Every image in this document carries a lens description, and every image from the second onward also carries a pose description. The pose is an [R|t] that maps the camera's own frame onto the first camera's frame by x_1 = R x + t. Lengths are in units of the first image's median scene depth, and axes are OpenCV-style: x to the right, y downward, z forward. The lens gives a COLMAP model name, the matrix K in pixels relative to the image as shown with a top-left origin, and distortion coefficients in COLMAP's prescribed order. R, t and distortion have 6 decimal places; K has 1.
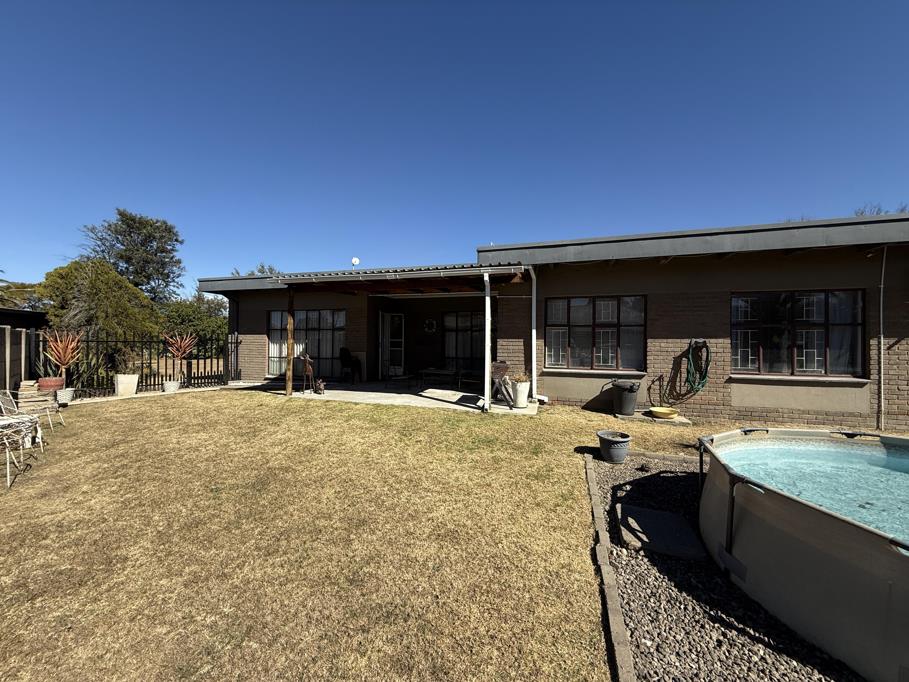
lens RADIAL K [[363.0, 0, 454.5], [0, 363.0, 341.0], [0, 0, 1]] dist [0.000063, 0.000130]
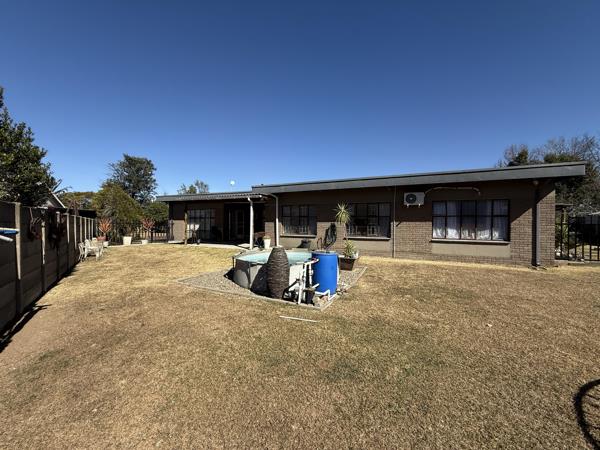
lens RADIAL K [[239.6, 0, 300.0], [0, 239.6, 225.0], [0, 0, 1]] dist [0.000063, 0.000130]
pose [[0.992968, 0.000803, -0.118381, 0.460438], [0.000159, 0.999967, 0.008113, -0.000024], [0.118384, -0.008074, 0.992935, -0.483245]]
